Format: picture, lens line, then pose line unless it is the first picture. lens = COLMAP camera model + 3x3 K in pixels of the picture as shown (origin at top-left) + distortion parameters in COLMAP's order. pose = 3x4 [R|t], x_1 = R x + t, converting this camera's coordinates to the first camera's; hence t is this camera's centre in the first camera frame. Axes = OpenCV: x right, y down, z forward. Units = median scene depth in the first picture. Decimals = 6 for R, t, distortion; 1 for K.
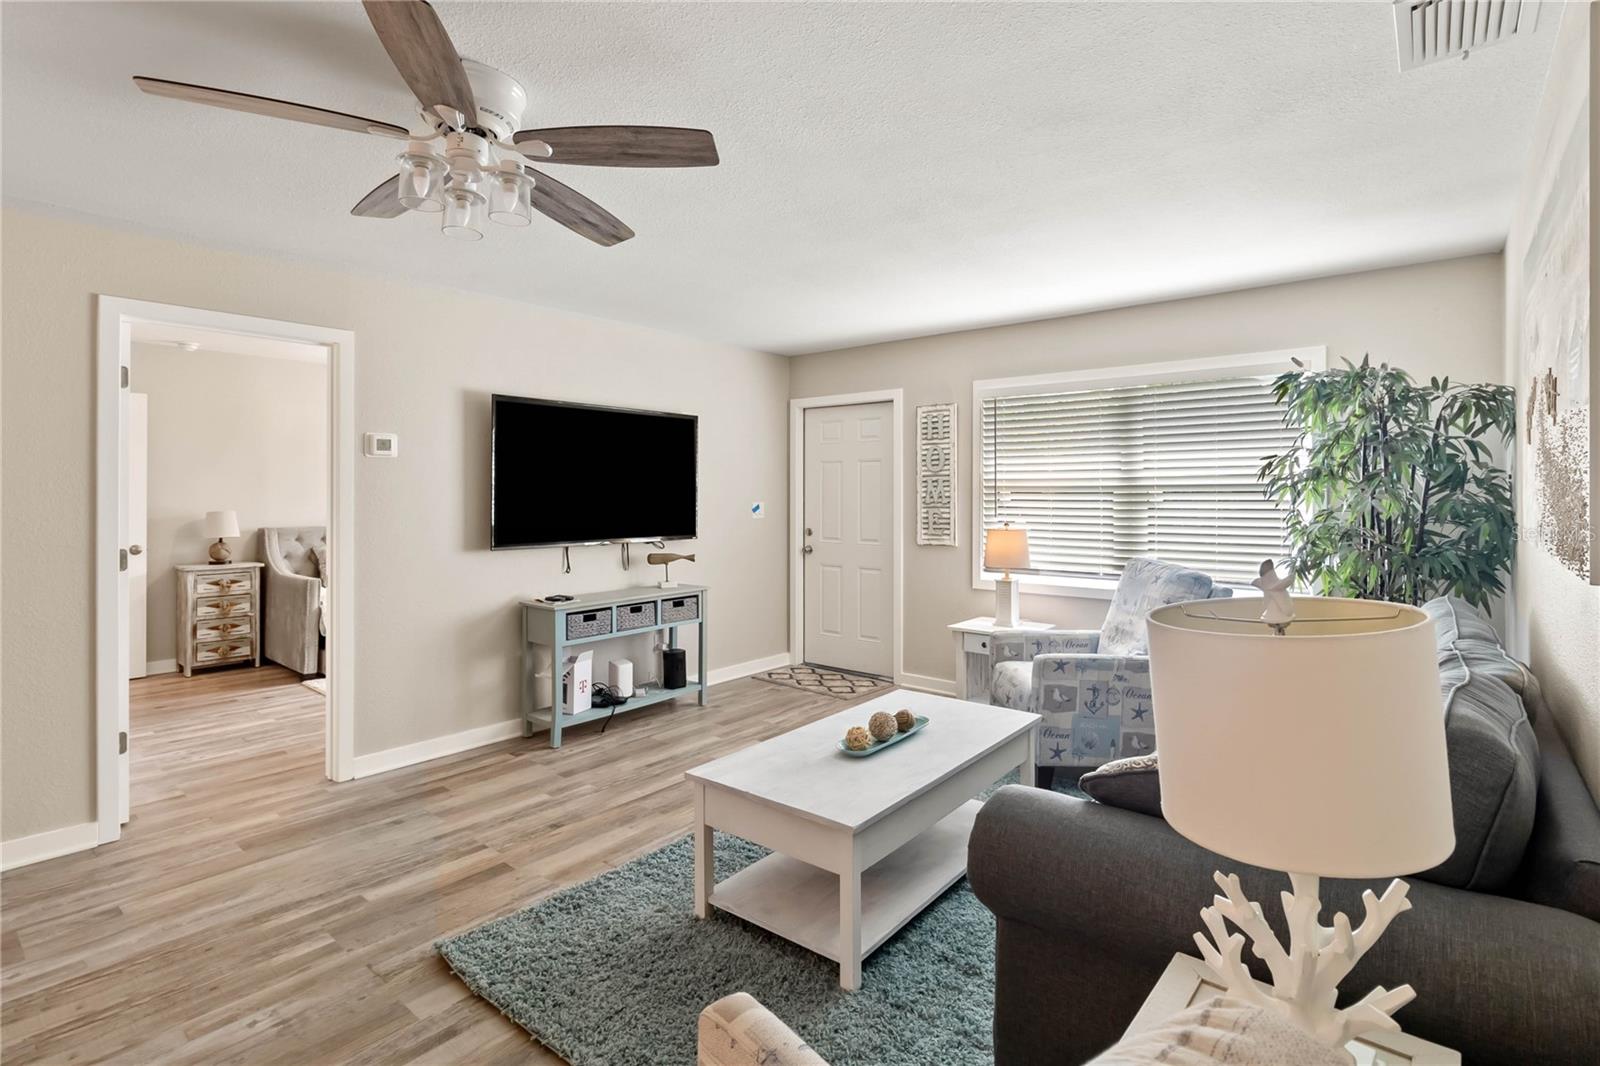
lens RADIAL K [[769.0, 0, 821.3], [0, 769.0, 490.8], [0, 0, 1]] dist [0.001105, -0.008946]
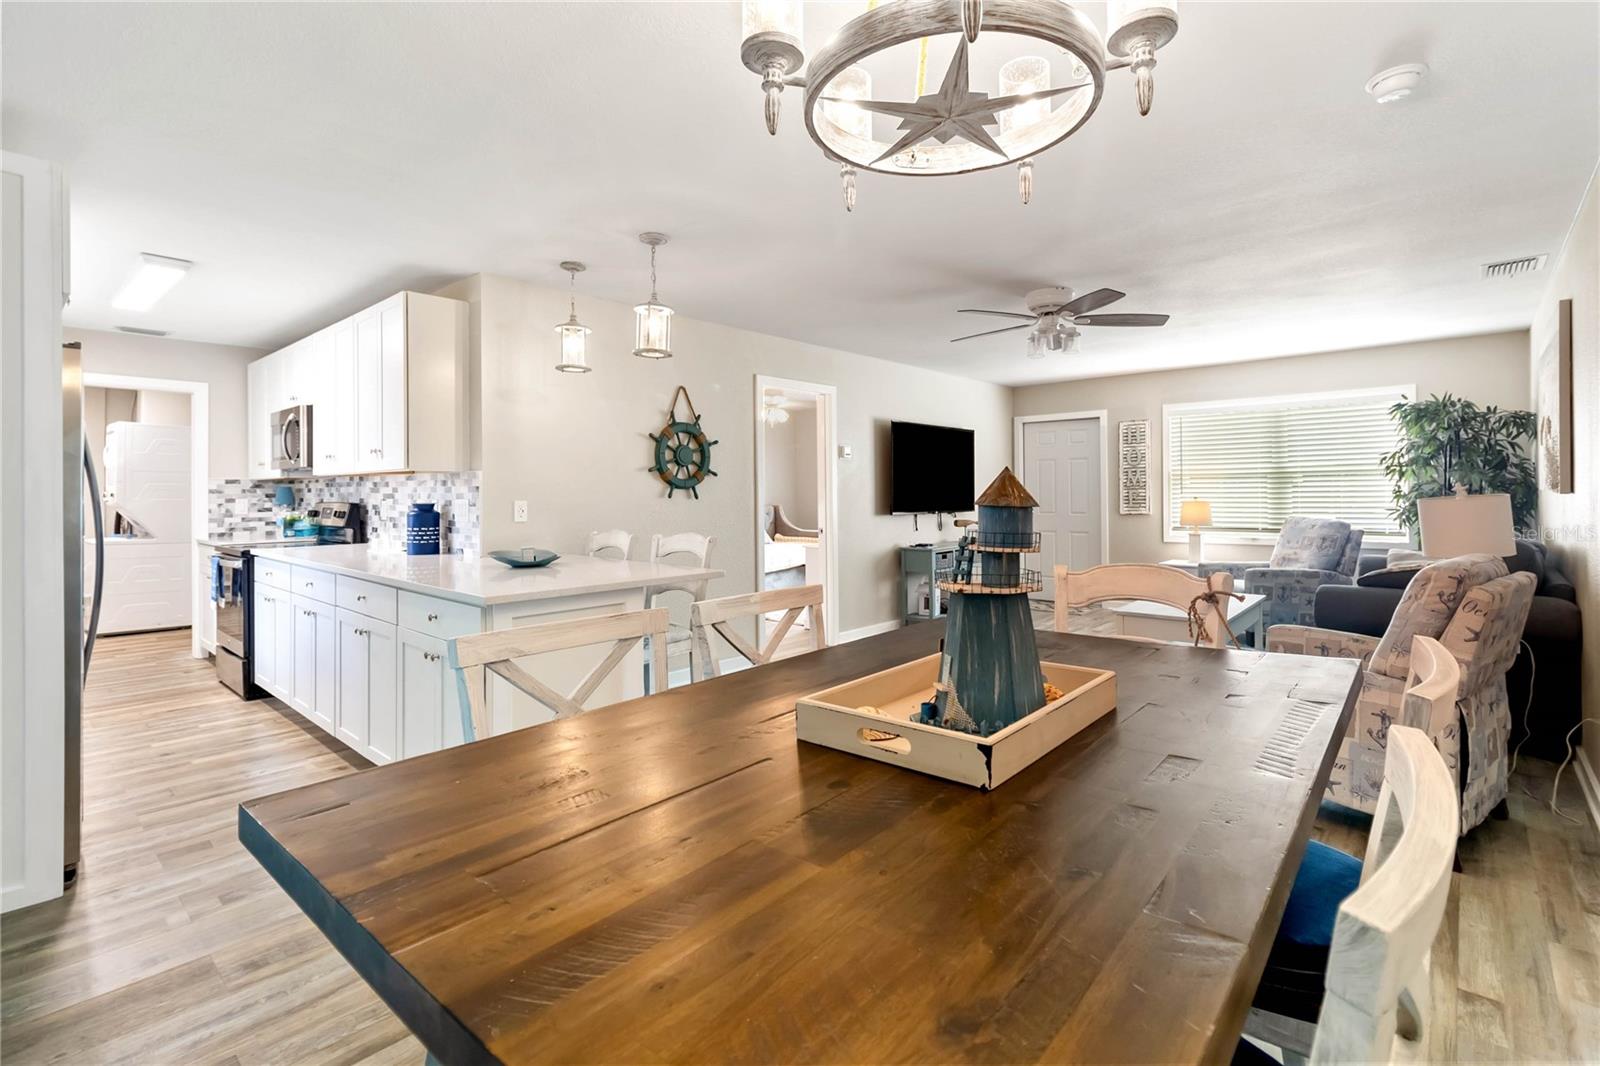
lens RADIAL K [[736.3, 0, 819.7], [0, 736.3, 495.5], [0, 0, 1]] dist [0.004748, -0.000140]
pose [[0.999228, -0.009487, -0.038116, -0.418379], [0.009775, 0.999925, 0.007387, 0.017892], [0.038044, -0.007754, 0.999246, -0.470381]]
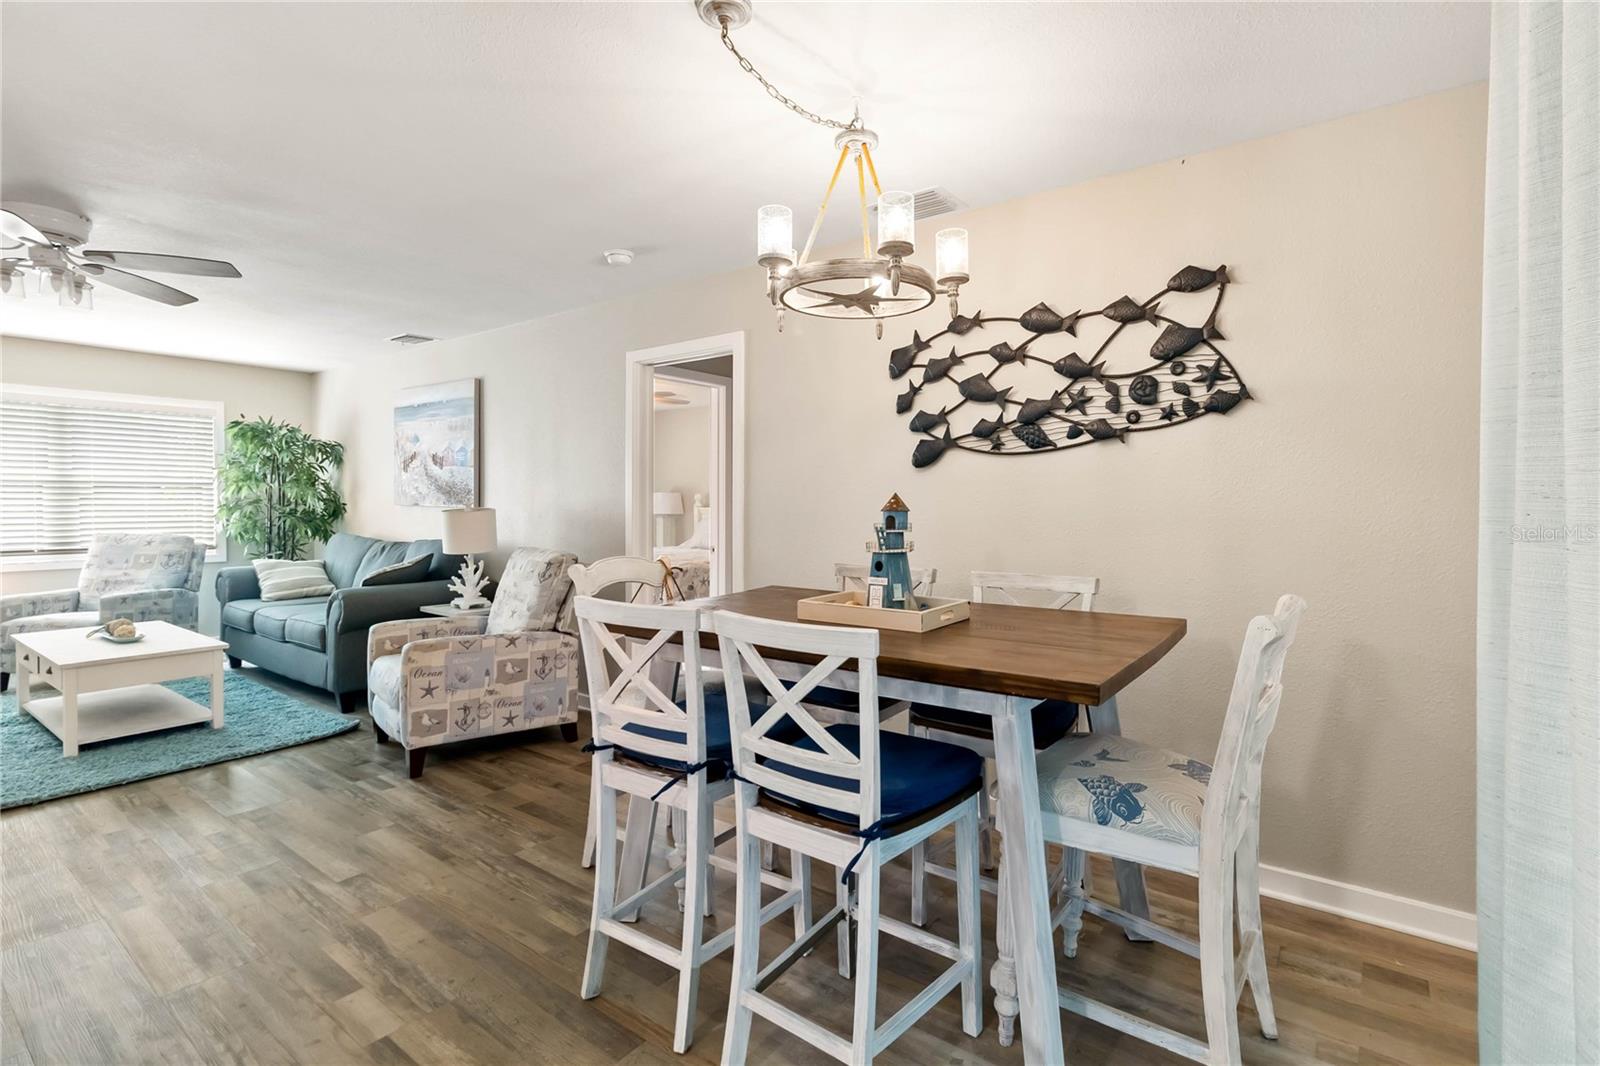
lens RADIAL K [[756.0, 0, 826.2], [0, 756.0, 513.0], [0, 0, 1]] dist [0.003944, -0.000212]
pose [[-0.038393, -0.014168, 0.999162, -0.816598], [-0.007957, 0.999872, 0.013872, 0.017202], [-0.999231, -0.007418, -0.038500, -0.210835]]
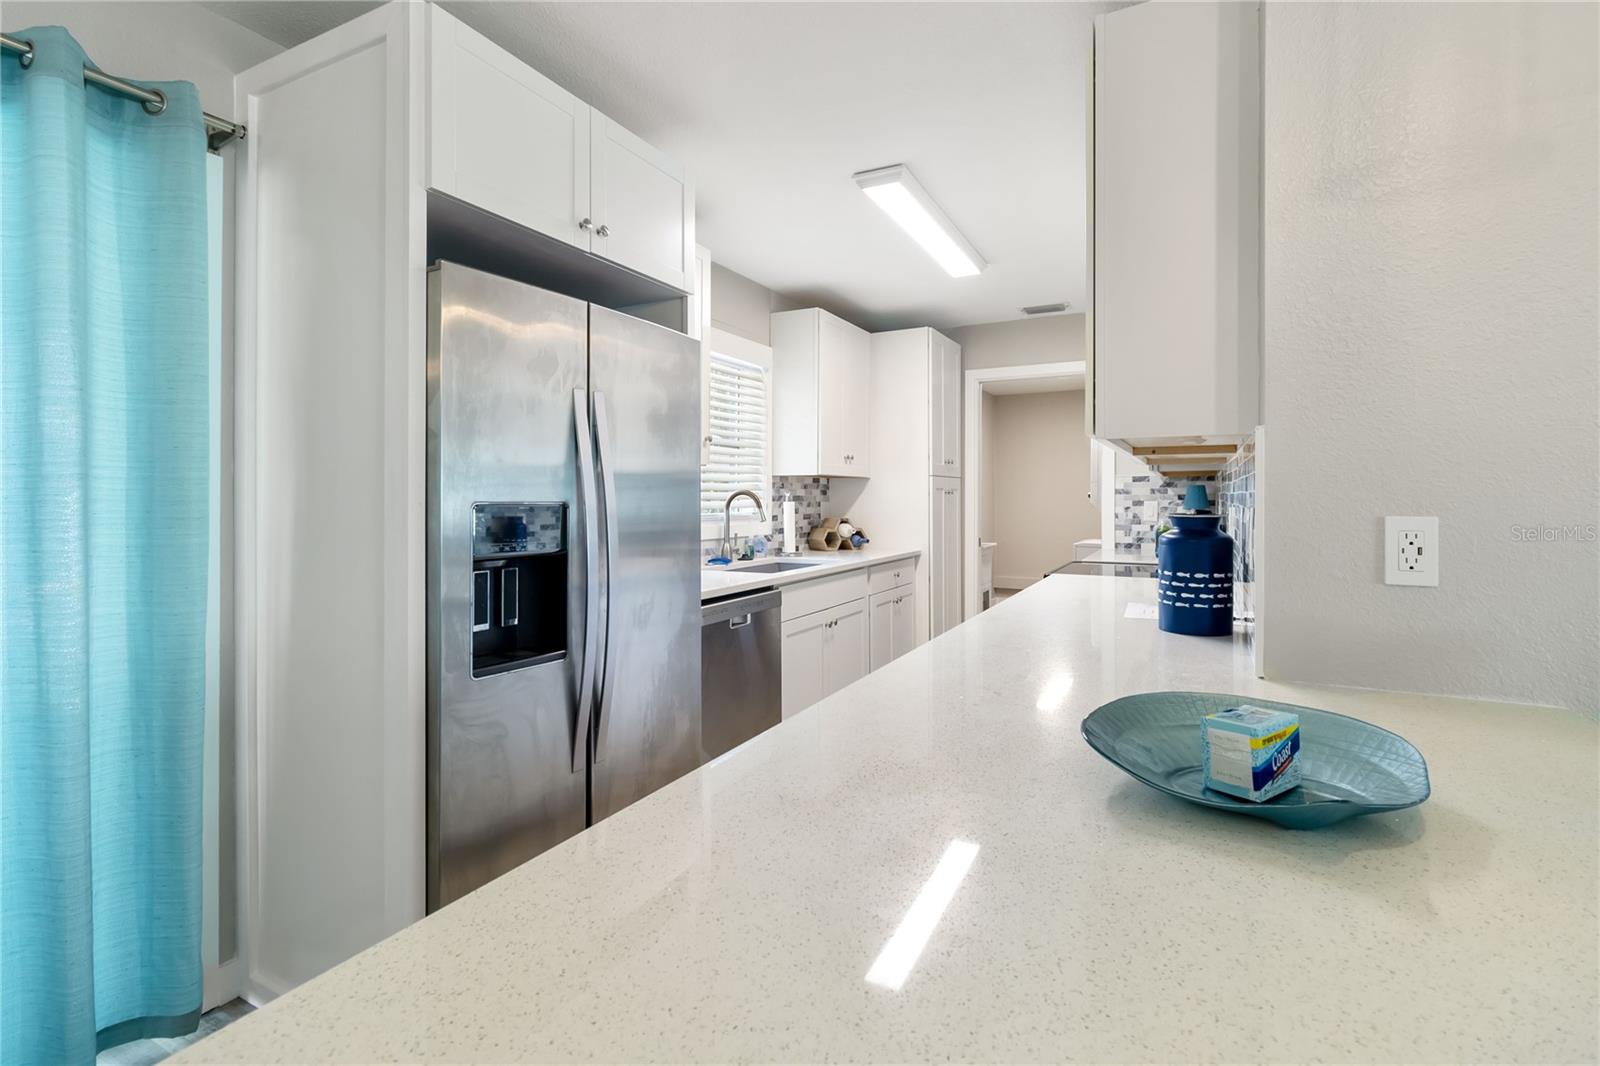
lens RADIAL K [[736.3, 0, 819.7], [0, 736.3, 495.5], [0, 0, 1]] dist [0.004748, -0.000140]
pose [[0.204721, -0.007317, -0.978793, -0.574205], [0.004146, 0.999970, -0.006608, 0.020416], [0.978812, -0.002705, 0.204746, 0.070498]]
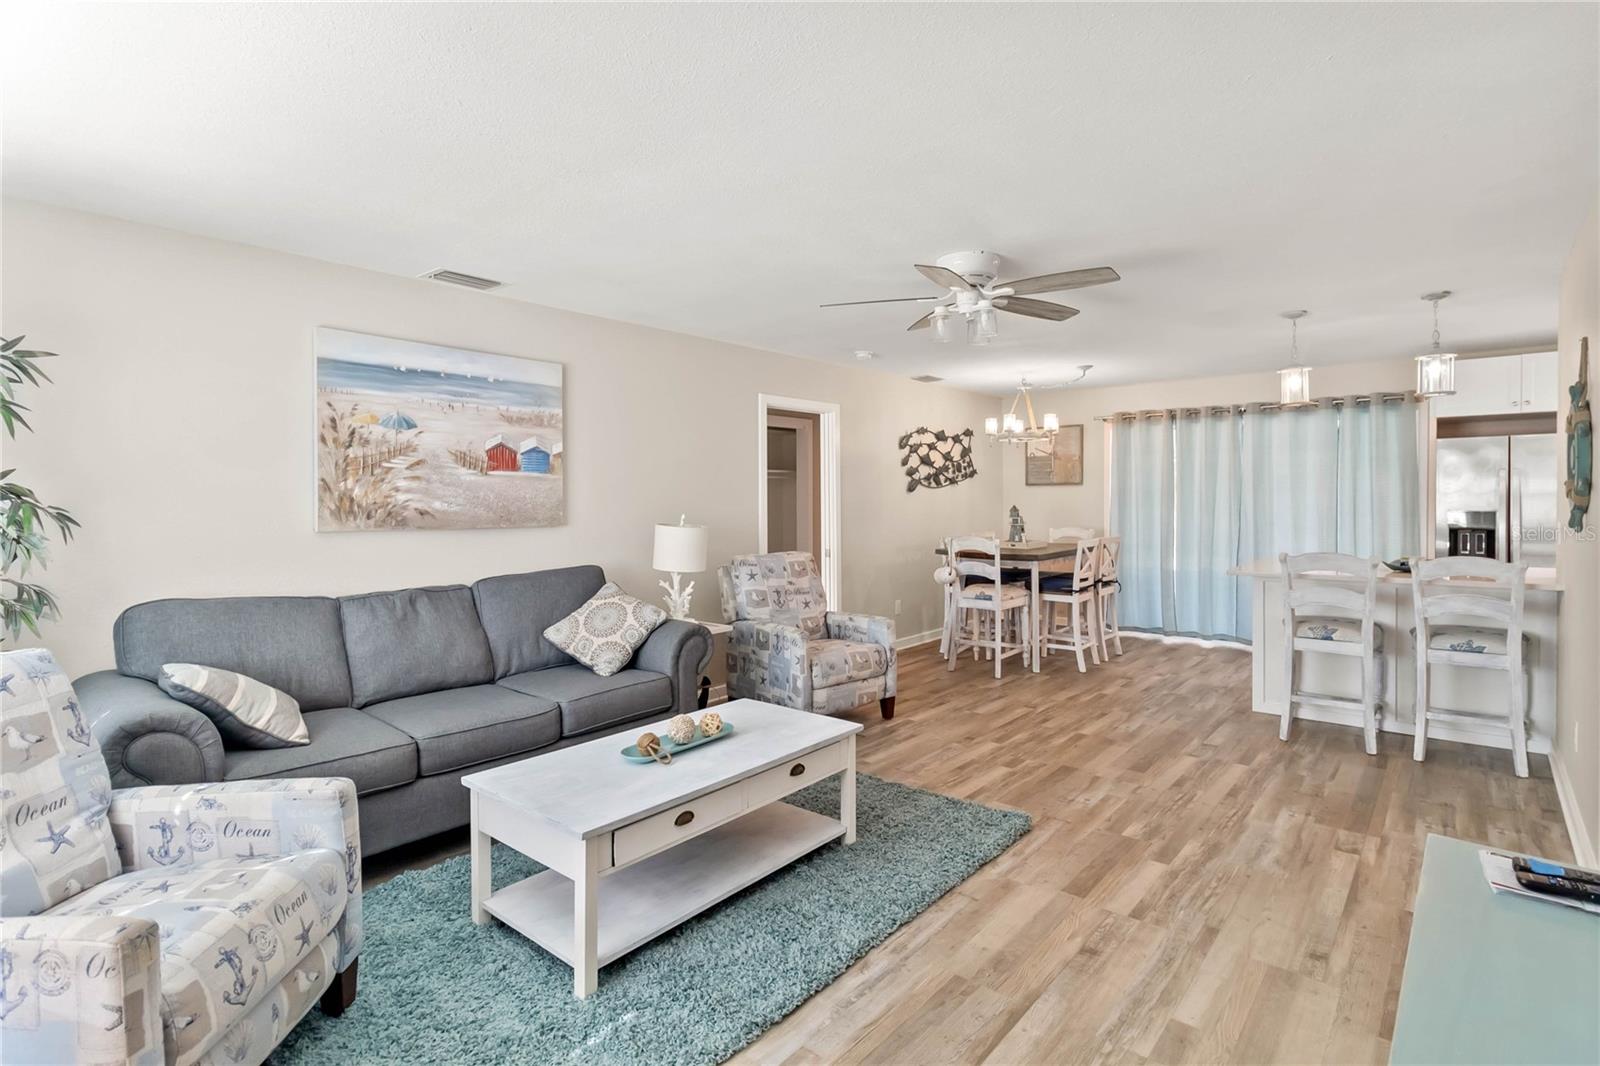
lens RADIAL K [[772.5, 0, 821.9], [0, 772.5, 507.4], [0, 0, 1]] dist [0.000521, -0.005686]
pose [[-0.999837, 0.005538, 0.017183, -0.063978], [0.005695, 0.999942, 0.009108, 0.001546], [-0.017132, 0.009205, -0.999811, 1.067012]]
